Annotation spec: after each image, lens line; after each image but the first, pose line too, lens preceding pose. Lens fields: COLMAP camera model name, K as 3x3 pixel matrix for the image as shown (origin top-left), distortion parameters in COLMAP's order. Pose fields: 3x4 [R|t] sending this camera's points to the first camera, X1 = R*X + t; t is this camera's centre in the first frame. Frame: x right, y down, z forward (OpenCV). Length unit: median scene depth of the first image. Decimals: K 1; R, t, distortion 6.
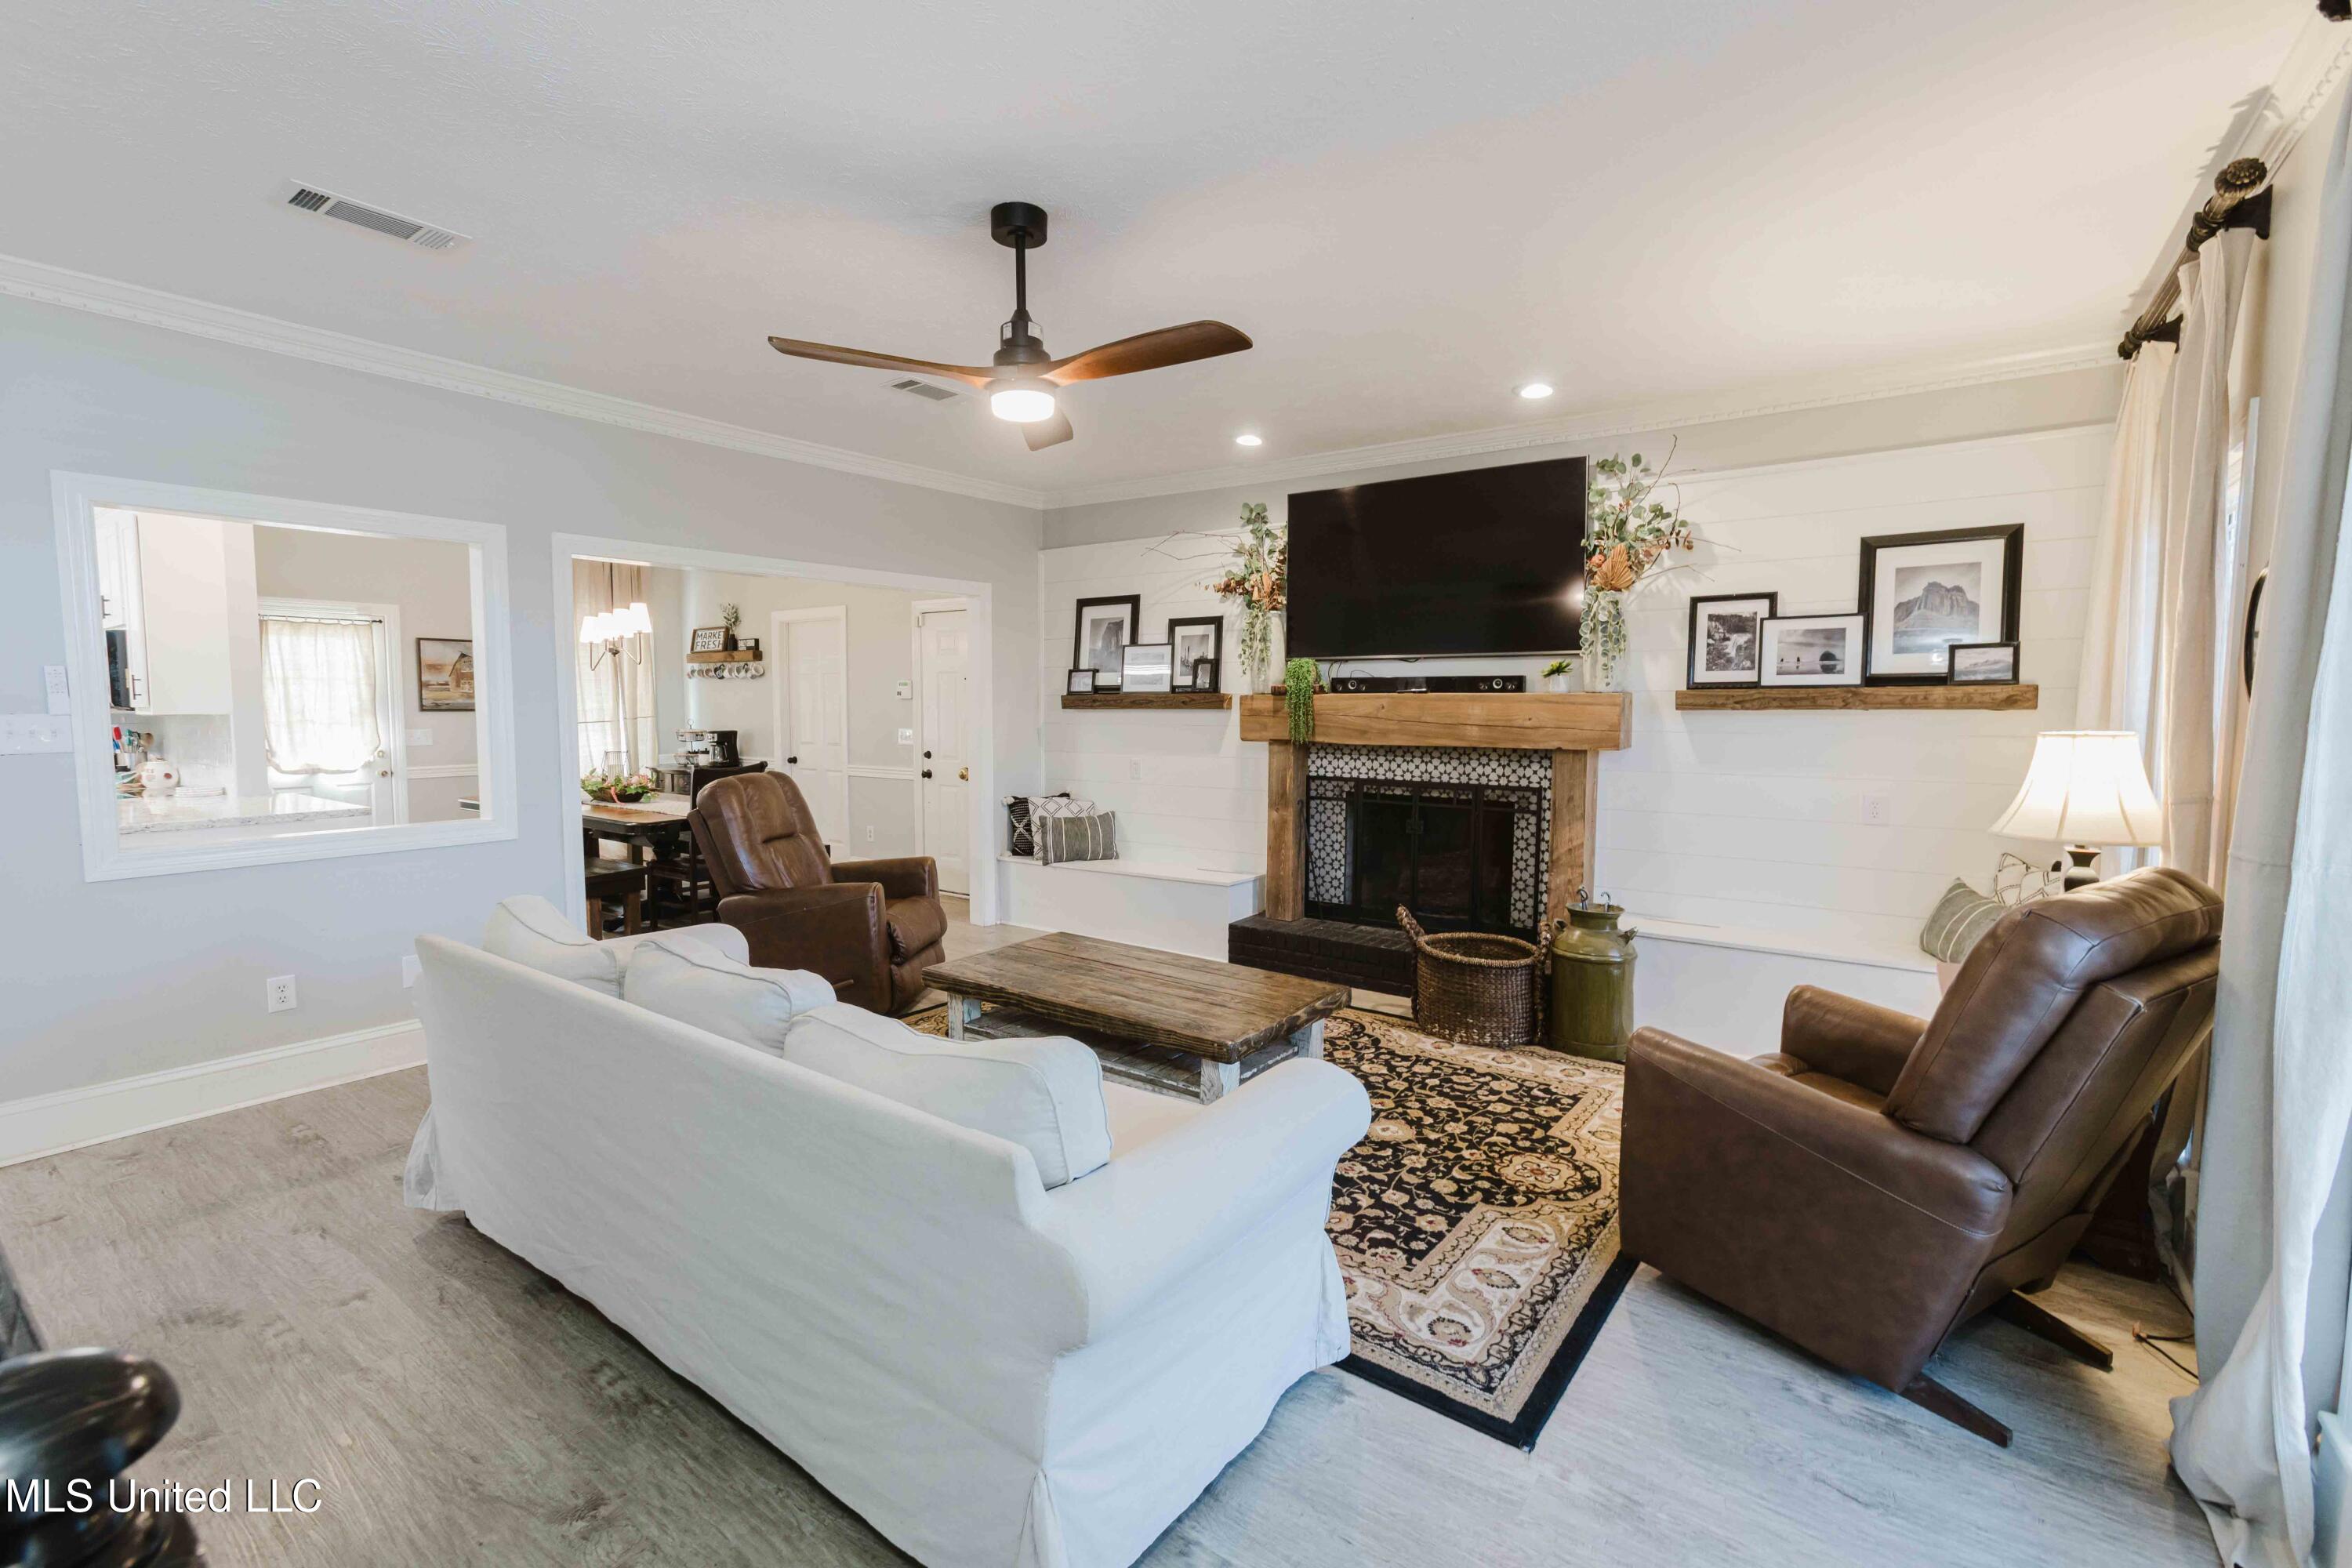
lens RADIAL K [[1032.0, 0, 1171.6], [0, 1032.0, 771.4], [0, 0, 1]] dist [-0.013207, 0.004689]
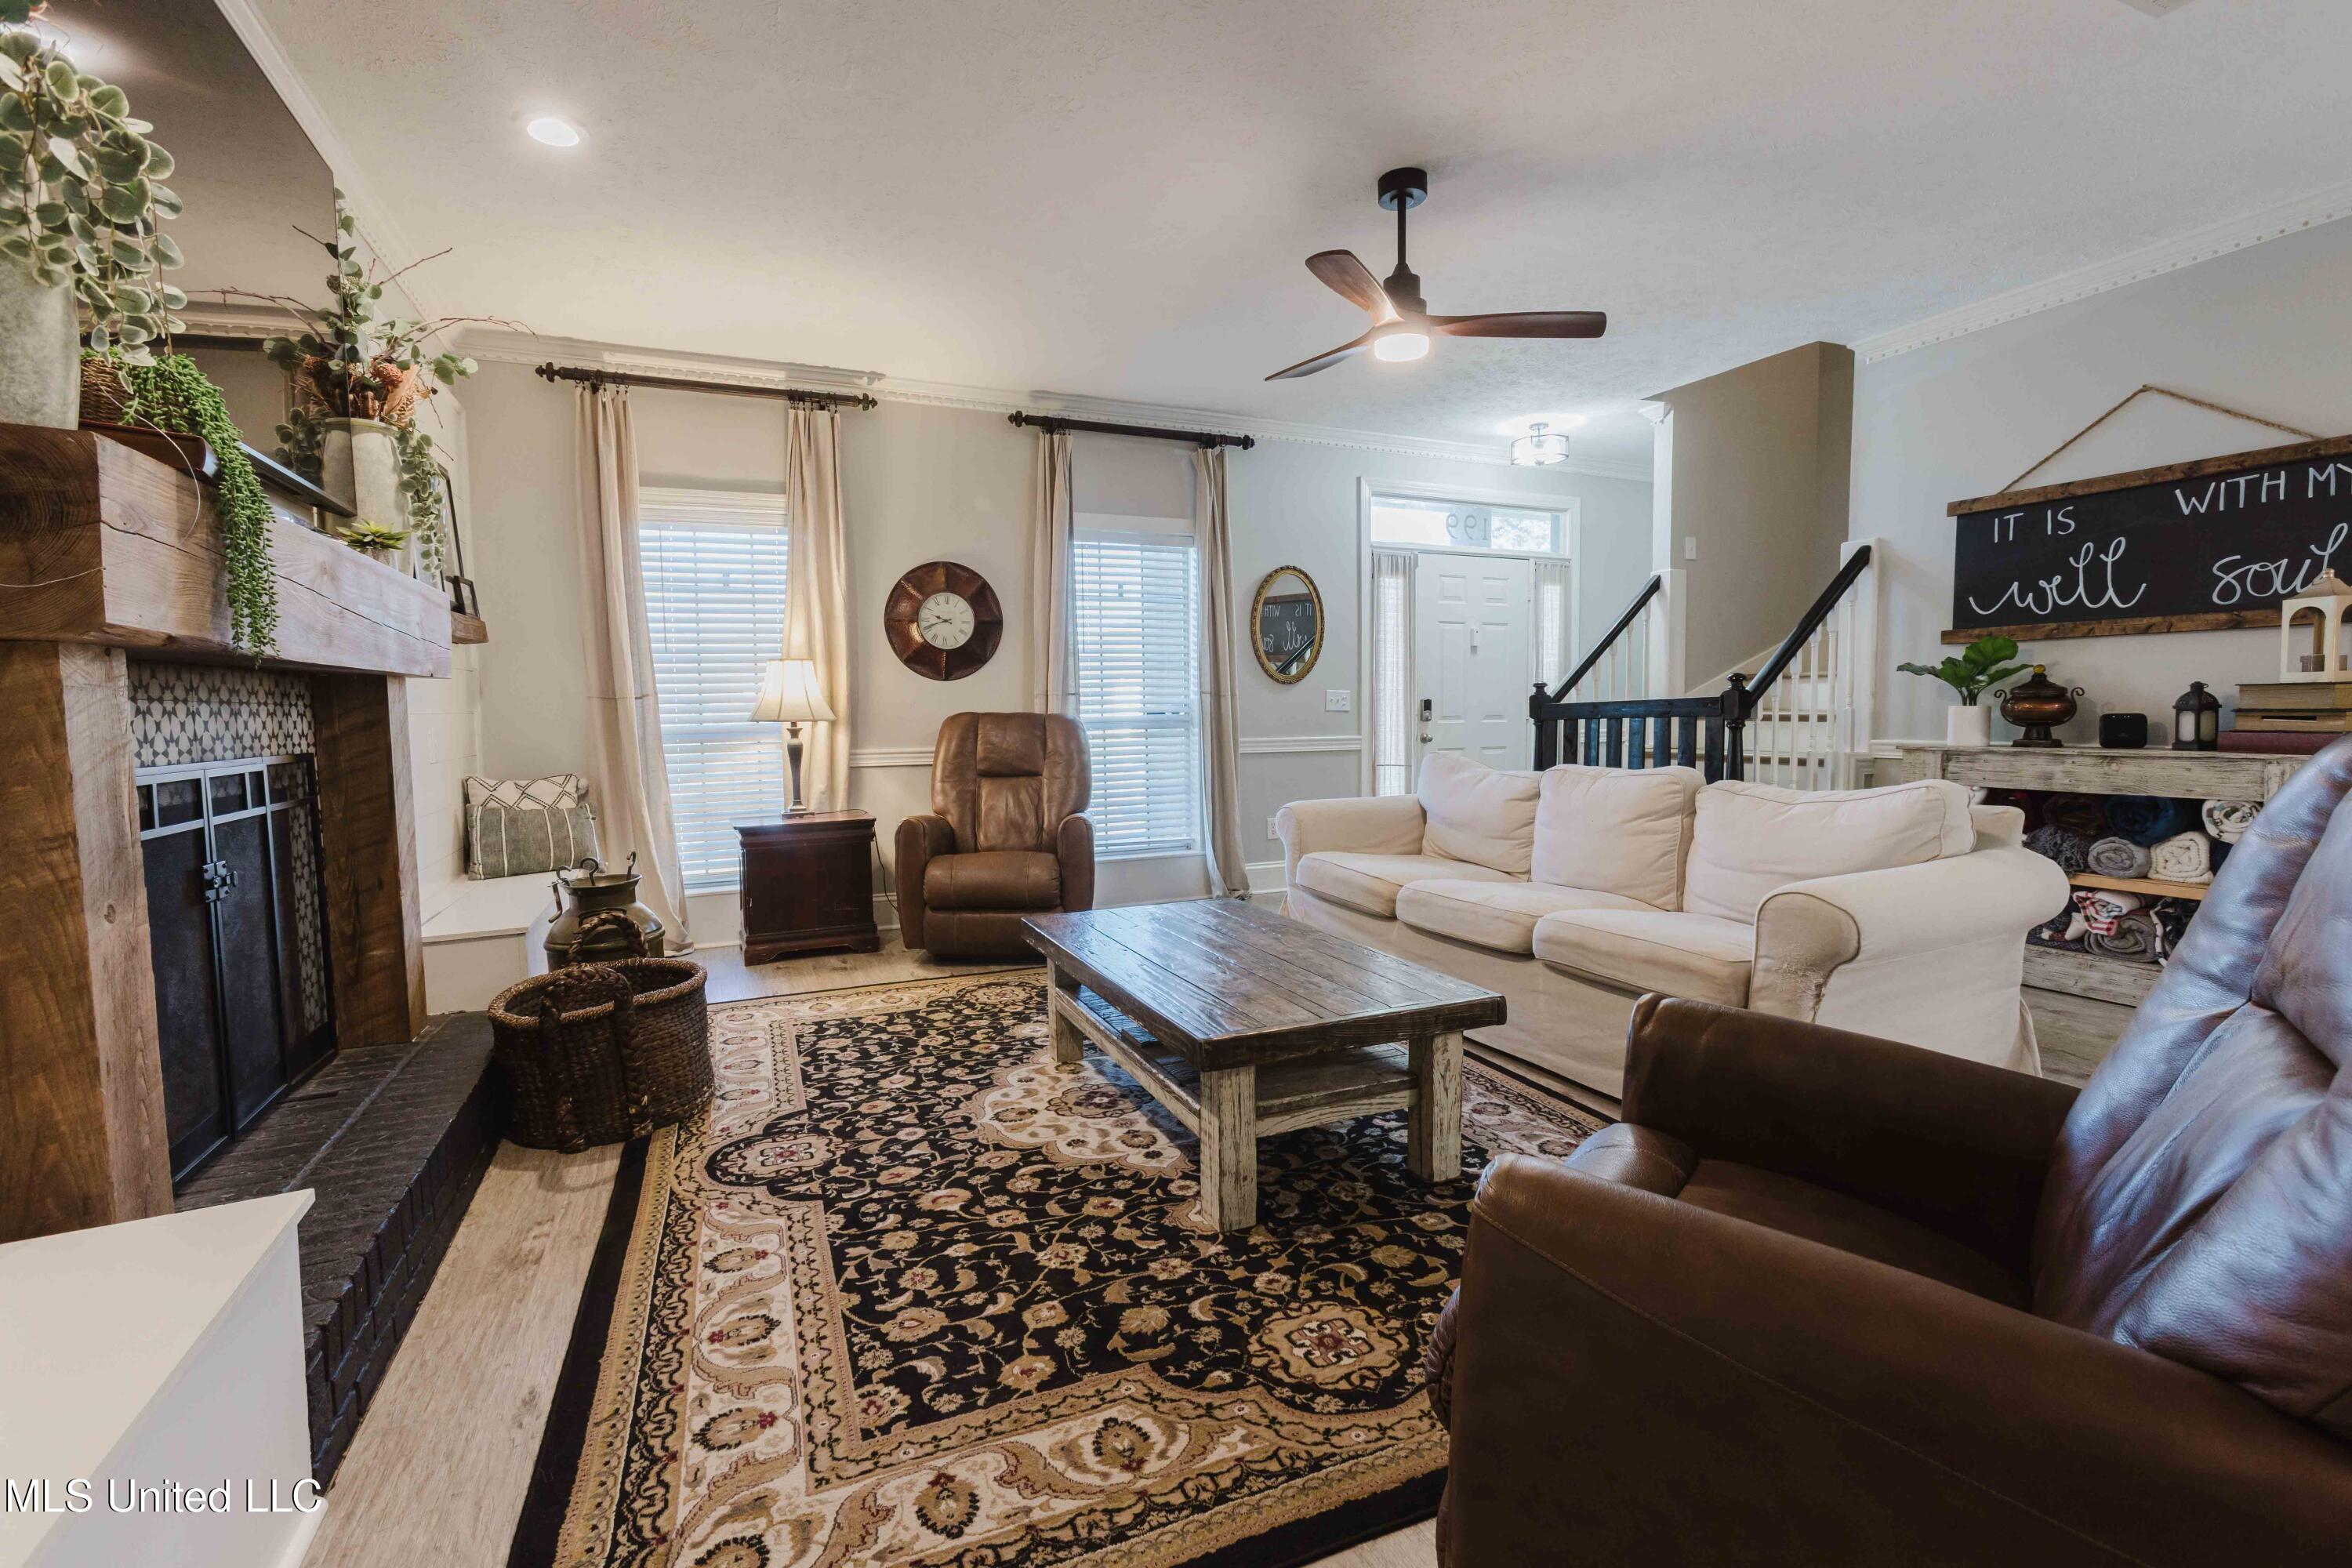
lens RADIAL K [[1032.0, 0, 1172.7], [0, 1032.0, 770.5], [0, 0, 1]] dist [-0.013207, 0.004689]
pose [[-0.868686, -0.021821, 0.494882, -0.262563], [0.043809, 0.991731, 0.120627, -0.017691], [-0.493422, 0.126467, -0.860547, 1.127983]]
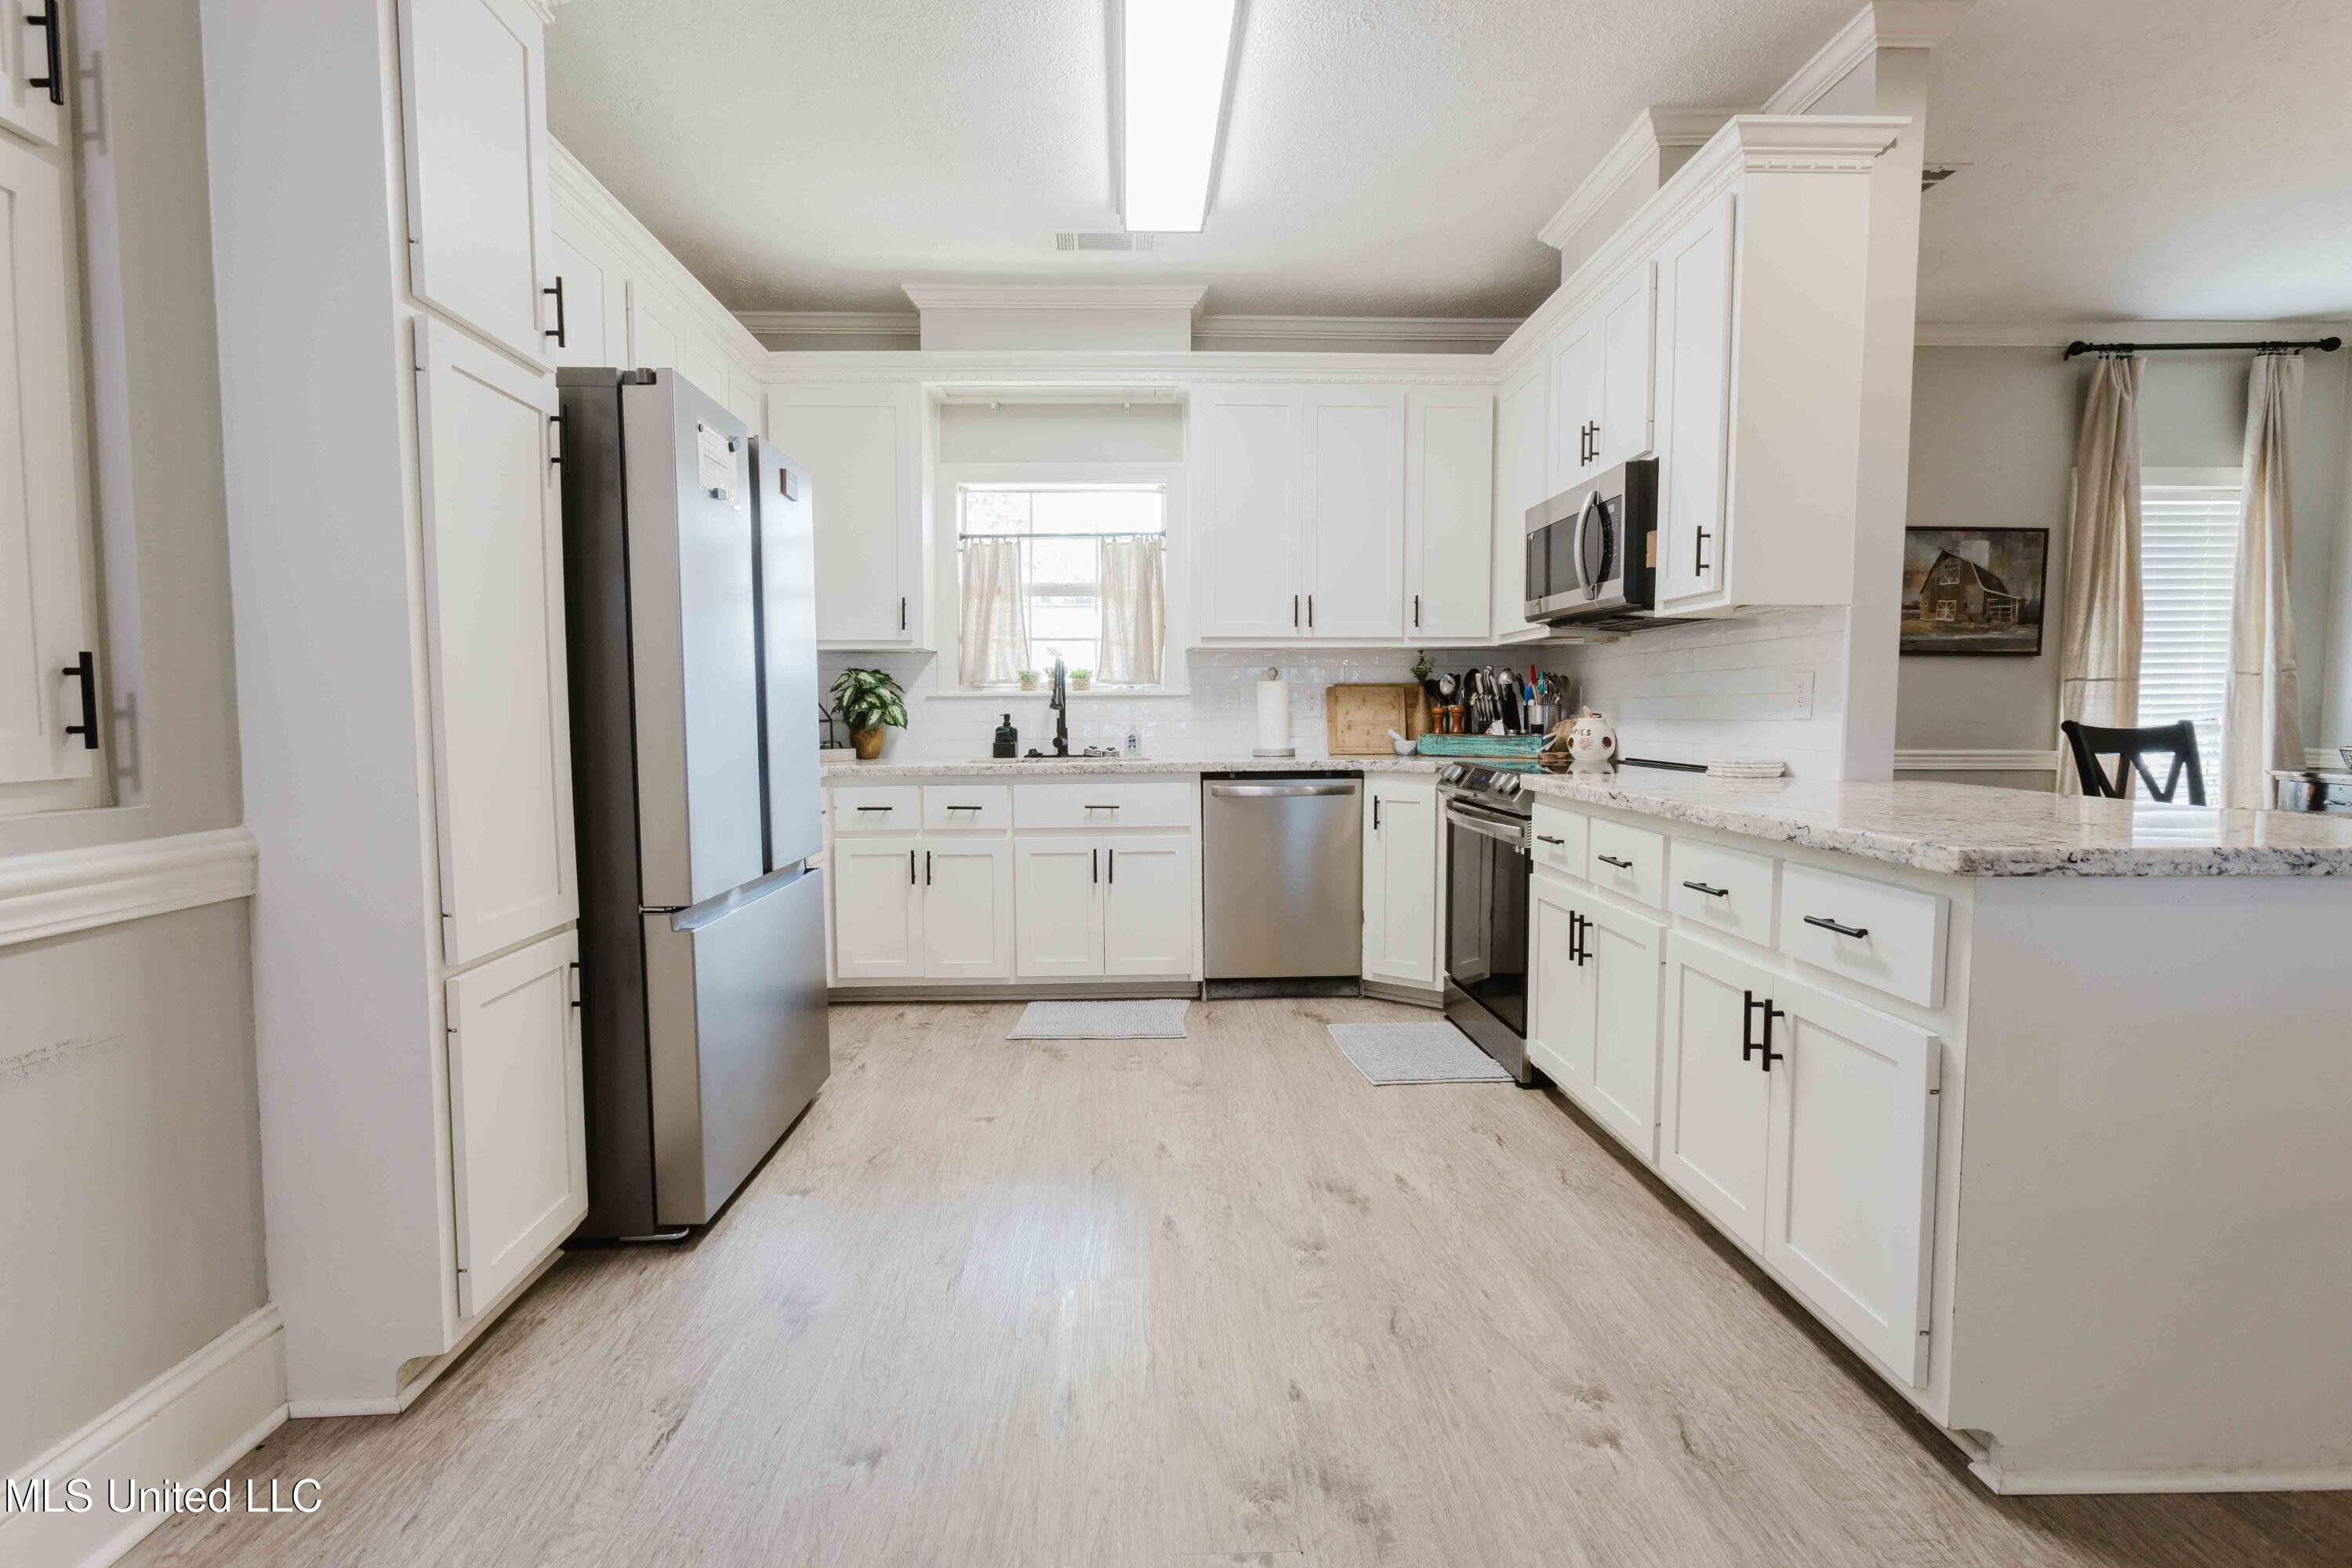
lens RADIAL K [[1032.0, 0, 1186.0], [0, 1032.0, 775.6], [0, 0, 1]] dist [-0.013207, 0.004689]
pose [[0.610138, 0.053596, -0.790480, -0.726486], [-0.058604, 0.998029, 0.022435, 0.028184], [0.790125, 0.032637, 0.612077, 0.485366]]
